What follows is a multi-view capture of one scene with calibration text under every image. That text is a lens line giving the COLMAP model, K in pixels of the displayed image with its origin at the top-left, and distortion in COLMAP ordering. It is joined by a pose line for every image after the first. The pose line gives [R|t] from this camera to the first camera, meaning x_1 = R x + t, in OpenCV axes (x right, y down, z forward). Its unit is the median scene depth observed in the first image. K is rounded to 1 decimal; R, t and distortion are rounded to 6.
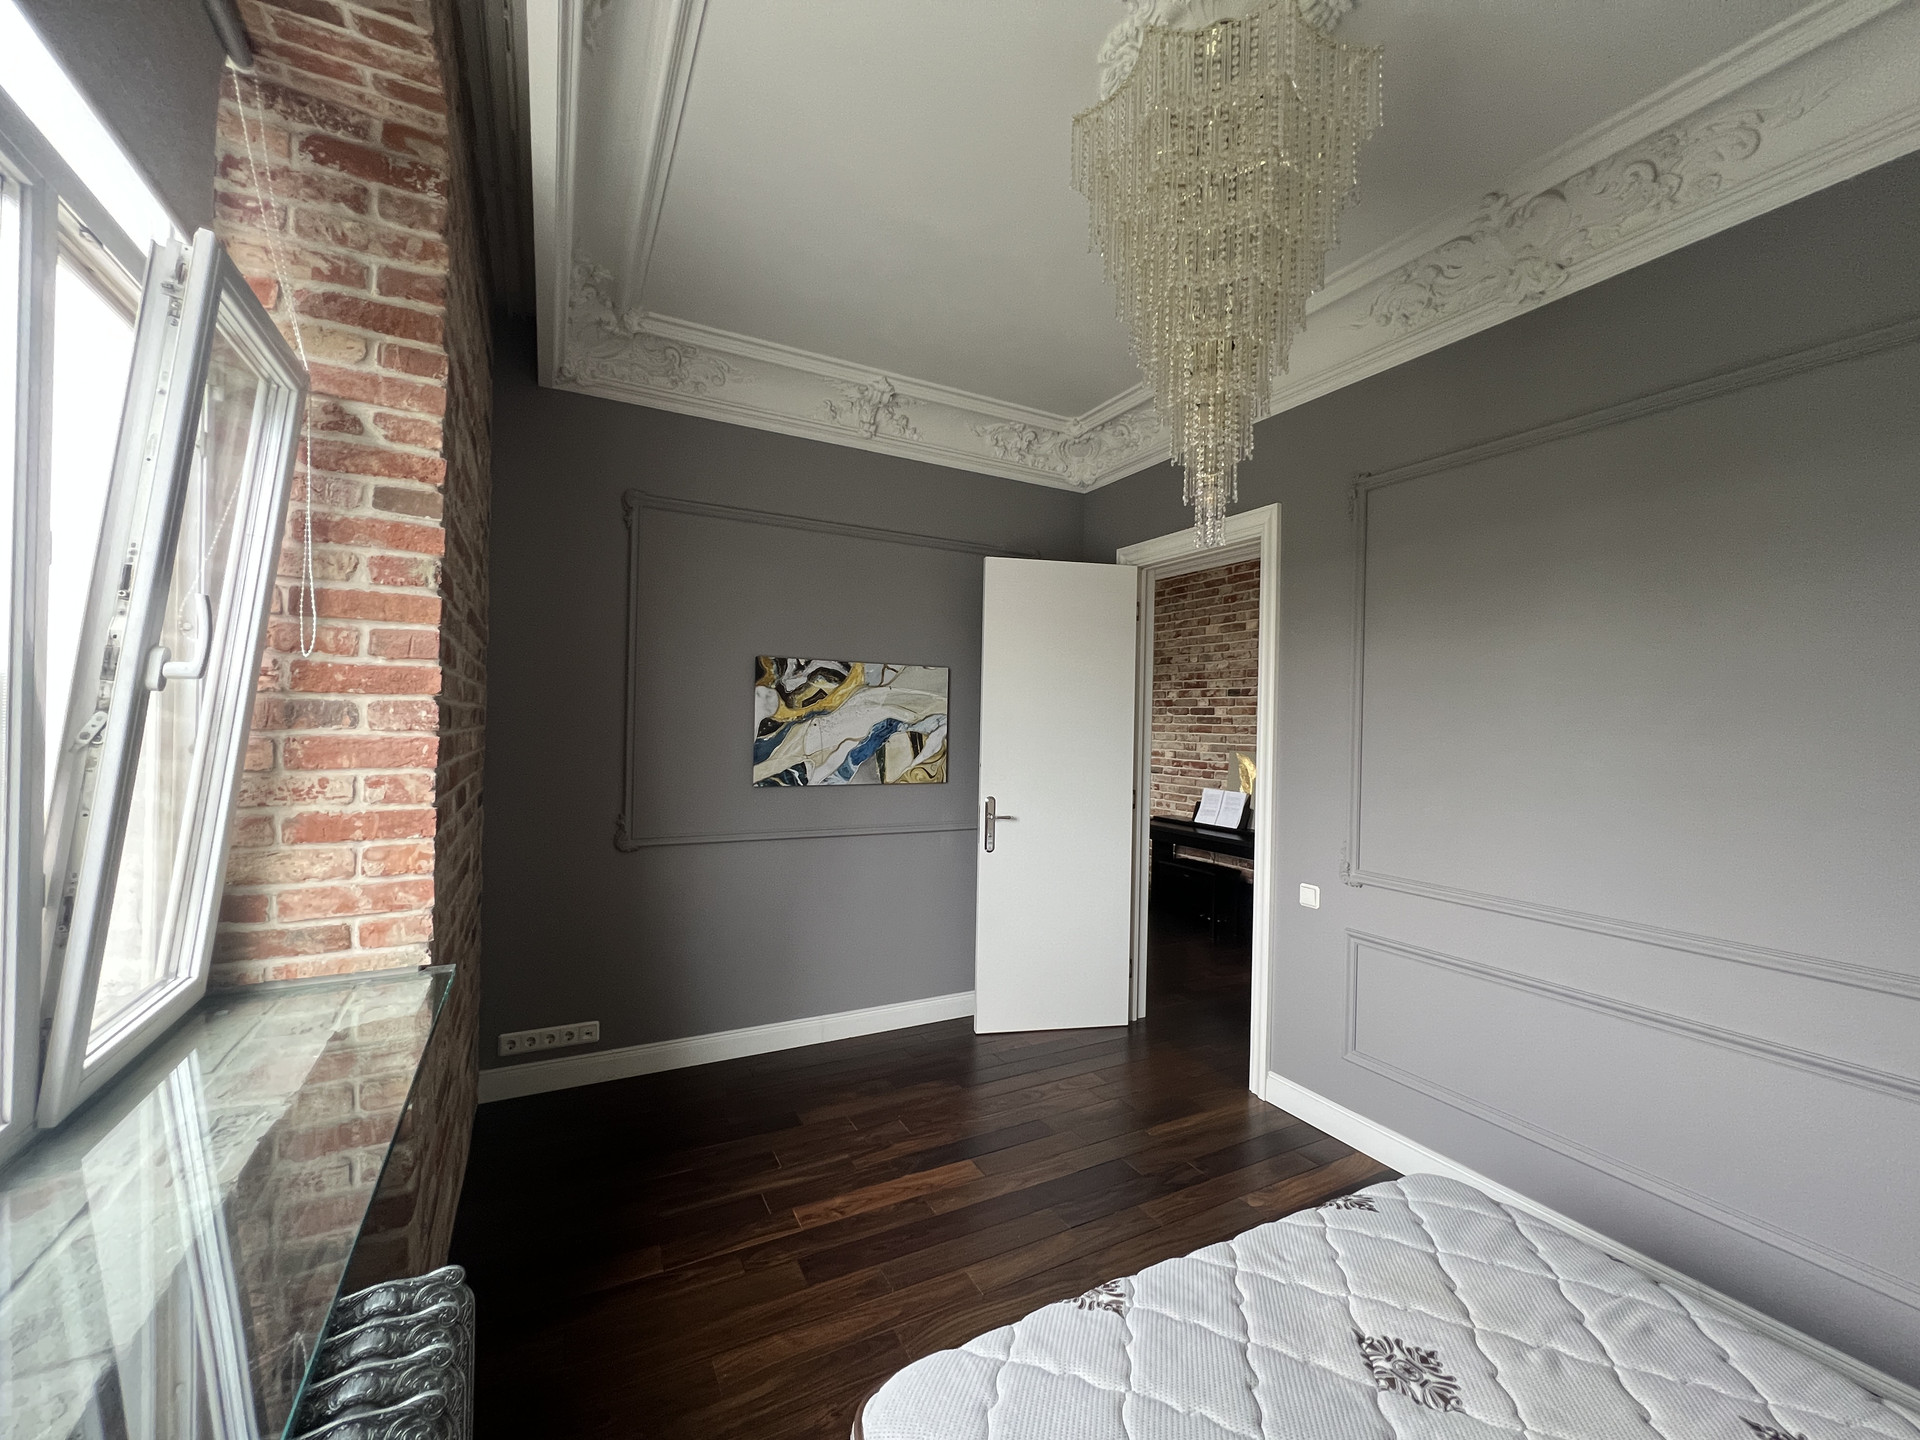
lens RADIAL K [[771.1, 0, 963.4], [0, 771.1, 724.8], [0, 0, 1]] dist [-0.001588, 0.000030]
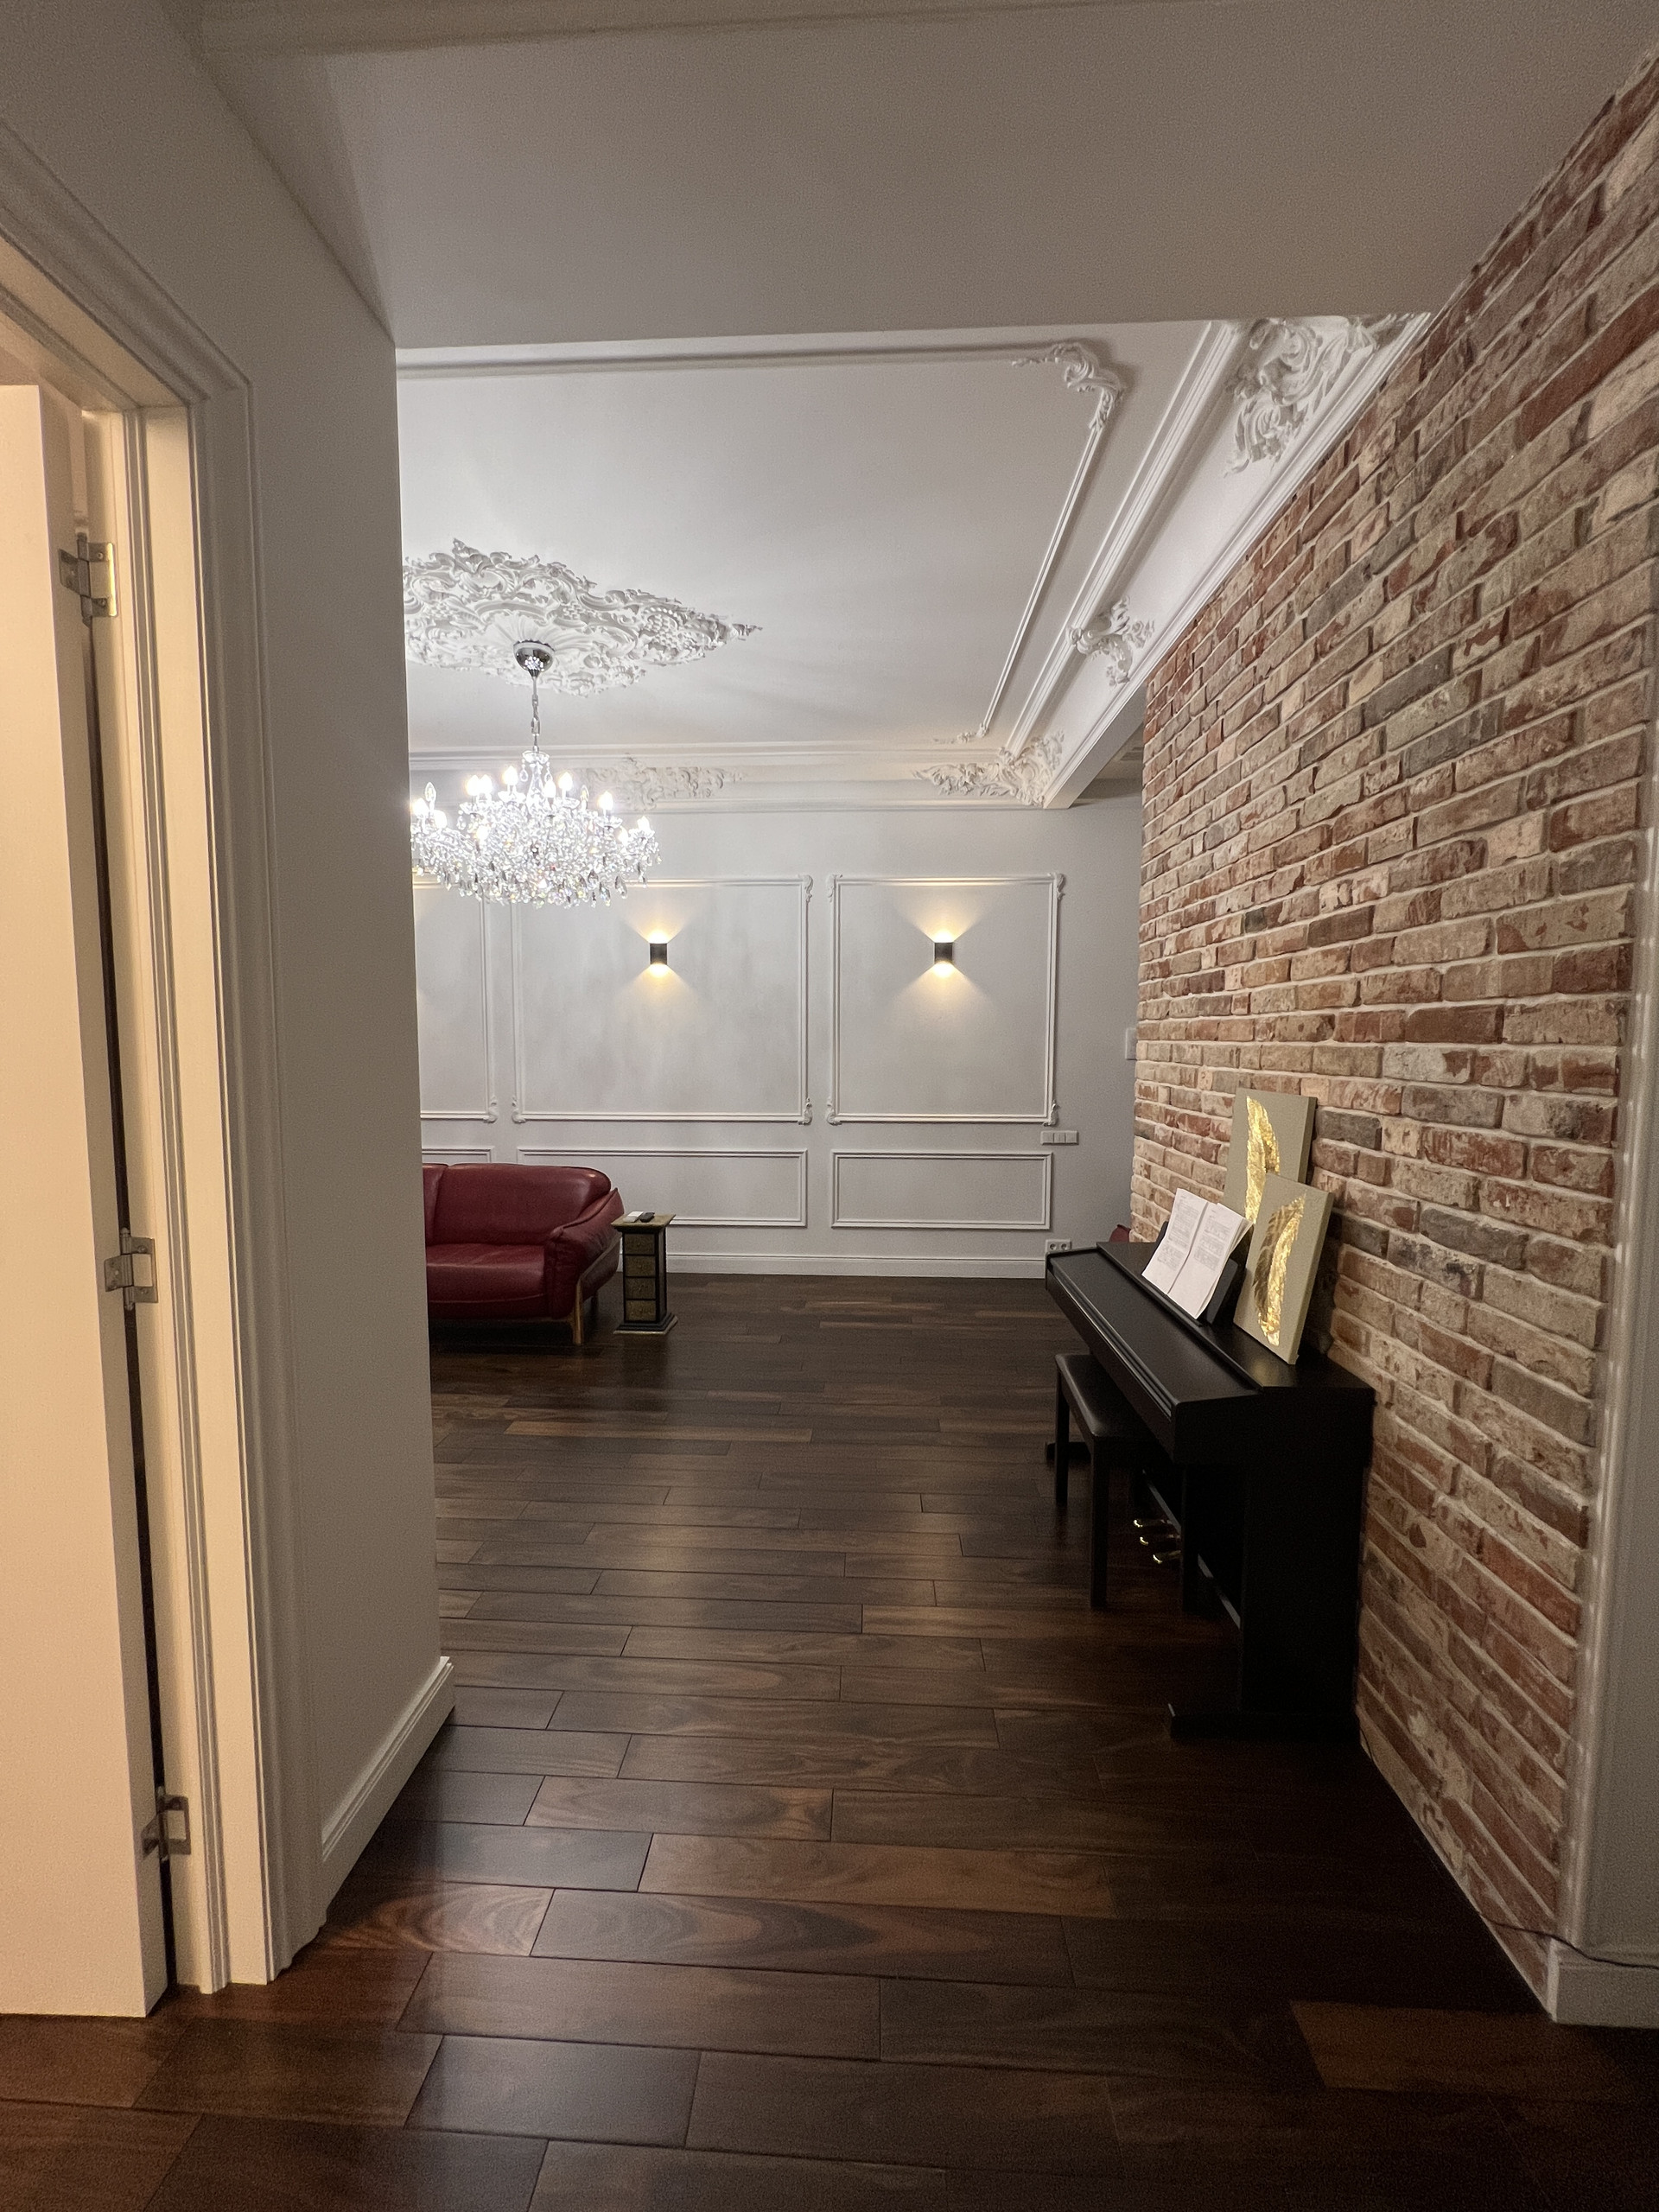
lens RADIAL K [[888.4, 0, 826.0], [0, 888.4, 1106.3], [0, 0, 1]] dist [-0.001588, 0.000030]
pose [[0.857297, 0.022146, -0.514346, 0.375856], [0.012156, 0.997925, 0.063229, 0.012663], [0.514679, -0.060458, 0.855249, 0.531662]]
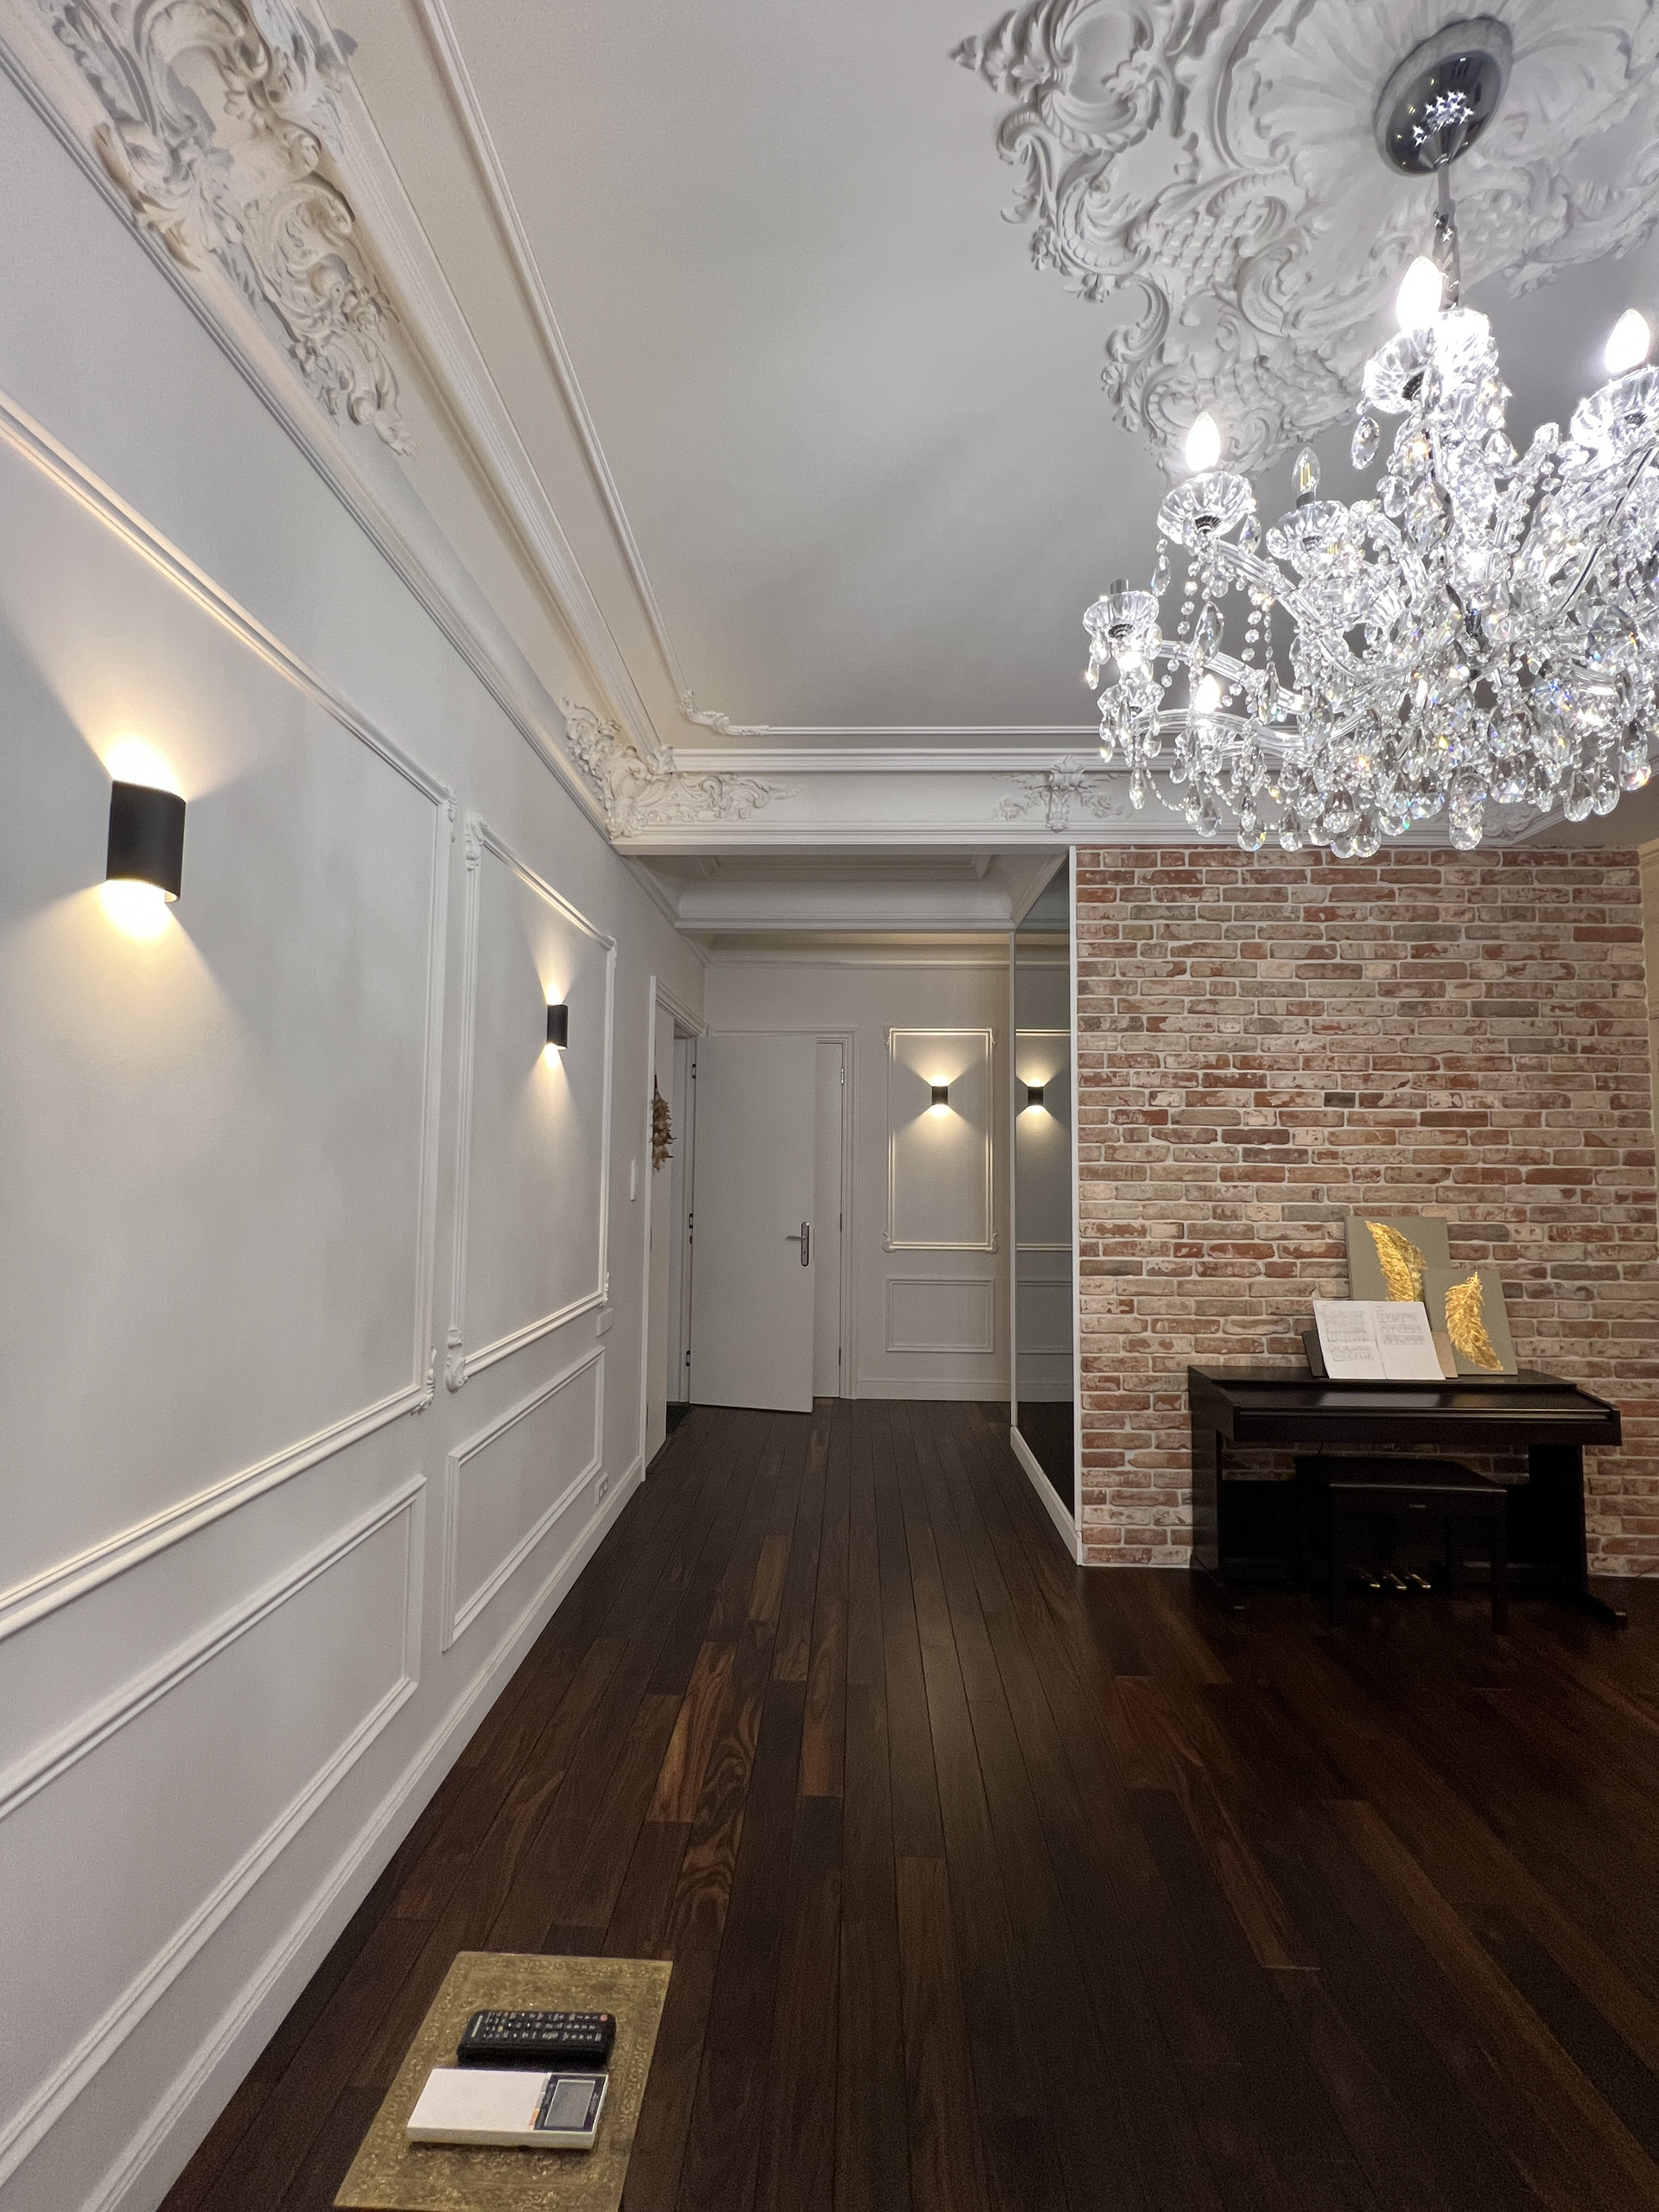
lens RADIAL K [[888.4, 0, 826.0], [0, 888.4, 1106.3], [0, 0, 1]] dist [-0.001588, 0.000030]
pose [[0.496347, 0.034114, 0.867454, -0.301039], [0.004043, 0.999126, -0.041606, -0.014396], [-0.868115, 0.024158, 0.495775, 0.961232]]
